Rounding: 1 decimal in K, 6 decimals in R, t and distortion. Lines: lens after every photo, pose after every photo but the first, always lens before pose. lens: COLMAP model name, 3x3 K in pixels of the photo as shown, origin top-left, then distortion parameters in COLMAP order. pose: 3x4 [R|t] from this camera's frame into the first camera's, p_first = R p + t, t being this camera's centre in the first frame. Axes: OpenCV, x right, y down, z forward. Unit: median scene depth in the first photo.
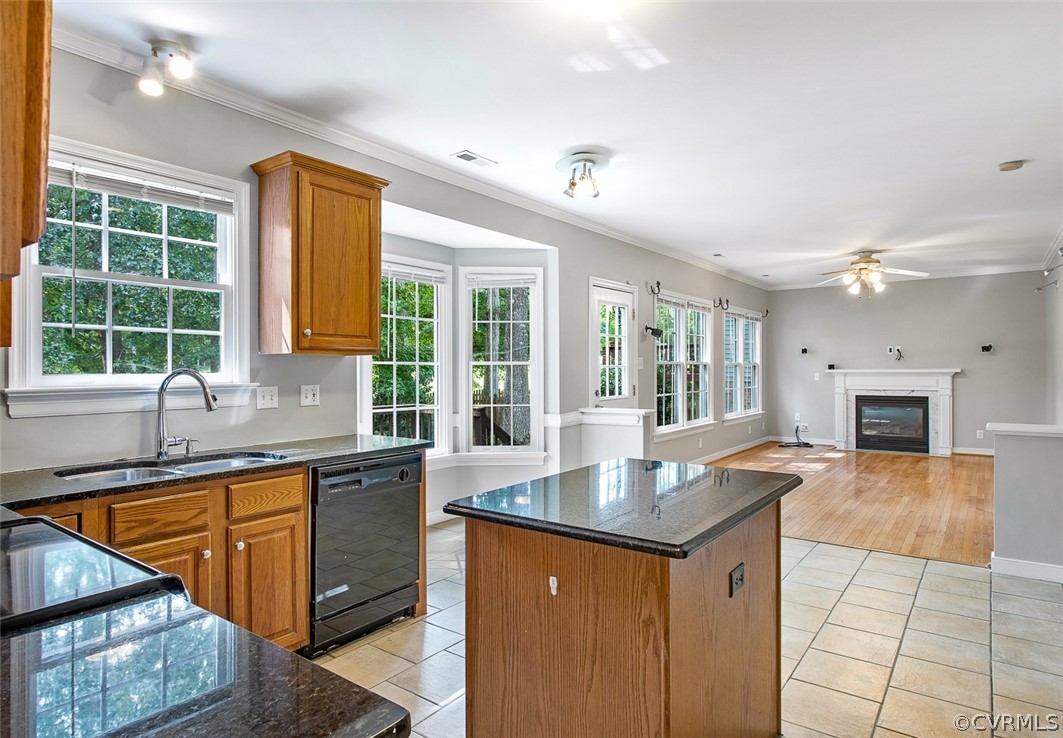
lens RADIAL K [[608.9, 0, 526.2], [0, 608.9, 369.3], [0, 0, 1]] dist [-0.017560, 0.006200]
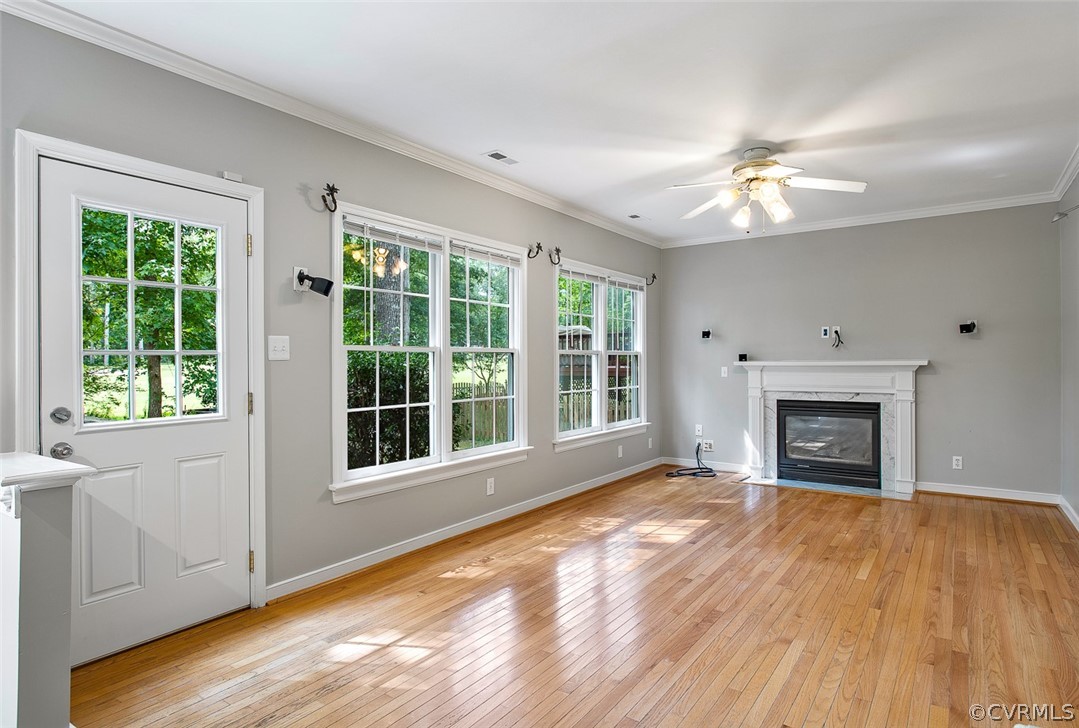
lens RADIAL K [[587.3, 0, 557.0], [0, 587.3, 360.2], [0, 0, 1]] dist [-0.003602, -0.000916]
pose [[0.998779, 0.000398, 0.049410, 0.279016], [-0.000362, 1.000000, -0.000740, -0.000284], [-0.049410, 0.000721, 0.998778, 0.376066]]
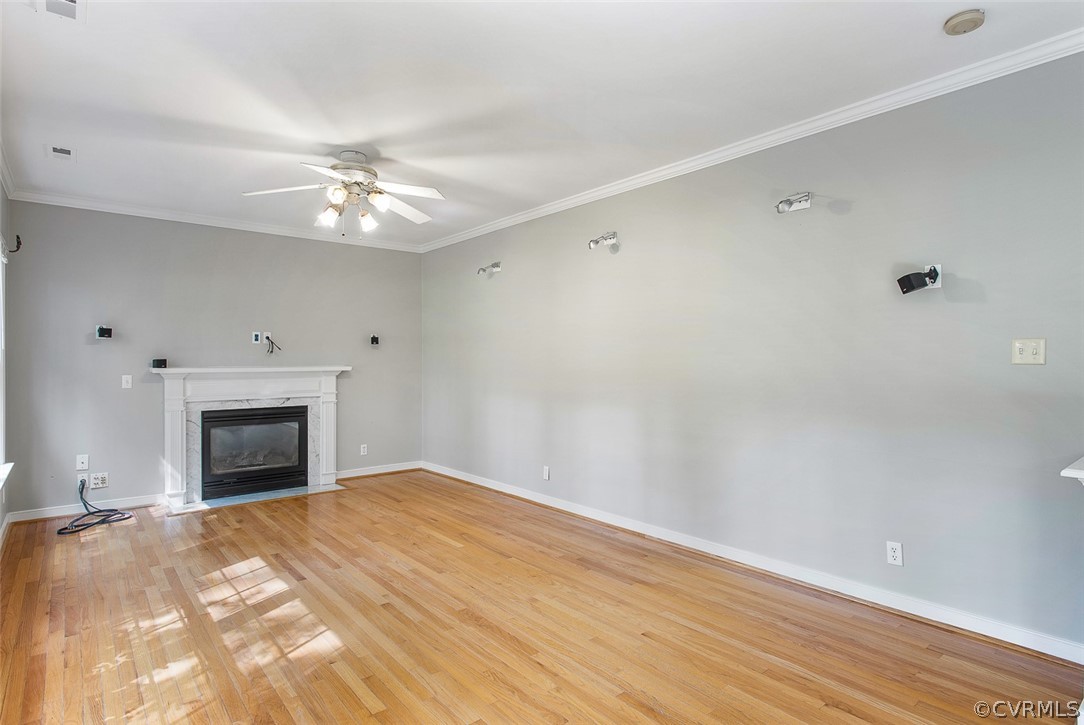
lens RADIAL K [[568.7, 0, 542.5], [0, 568.7, 367.3], [0, 0, 1]] dist [-0.006043, 0.002050]
pose [[0.215700, -0.006943, 0.976435, 0.076083], [-0.000855, 0.999973, 0.007299, -0.004557], [-0.976459, -0.002409, 0.215688, 0.578206]]
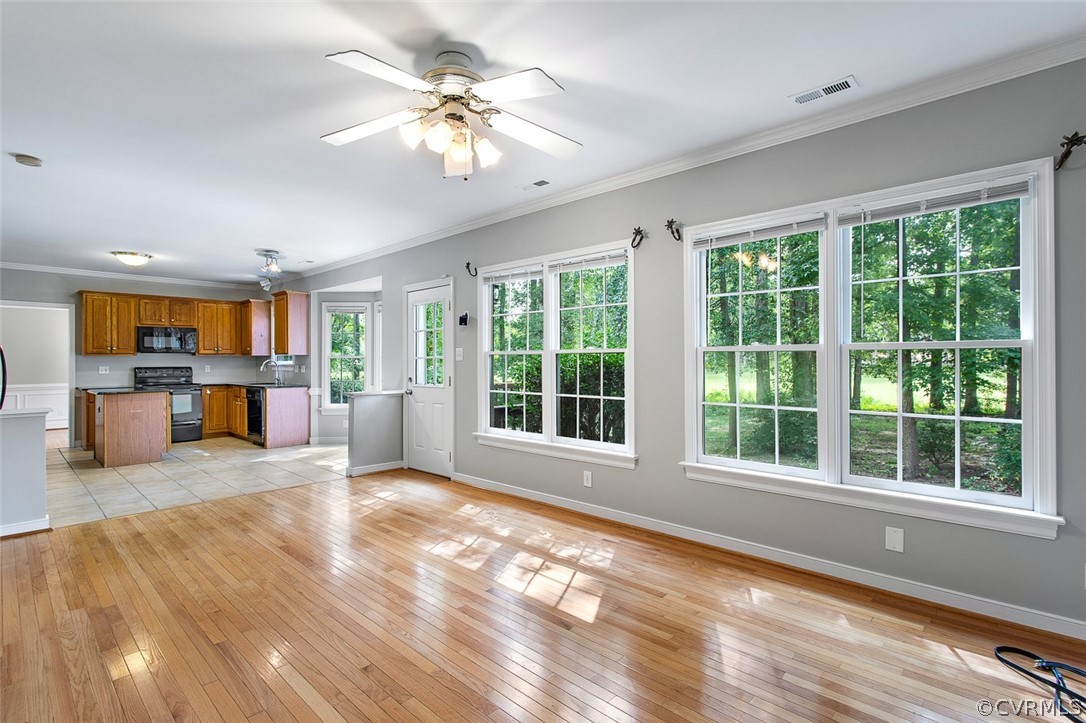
lens RADIAL K [[510.3, 0, 539.4], [0, 510.3, 355.2], [0, 0, 1]] dist [0.001875, -0.001747]
pose [[-0.100699, -0.006639, -0.994895, 0.704945], [0.004905, 0.999962, -0.007170, -0.002366], [0.994905, -0.005602, -0.100663, 0.871154]]
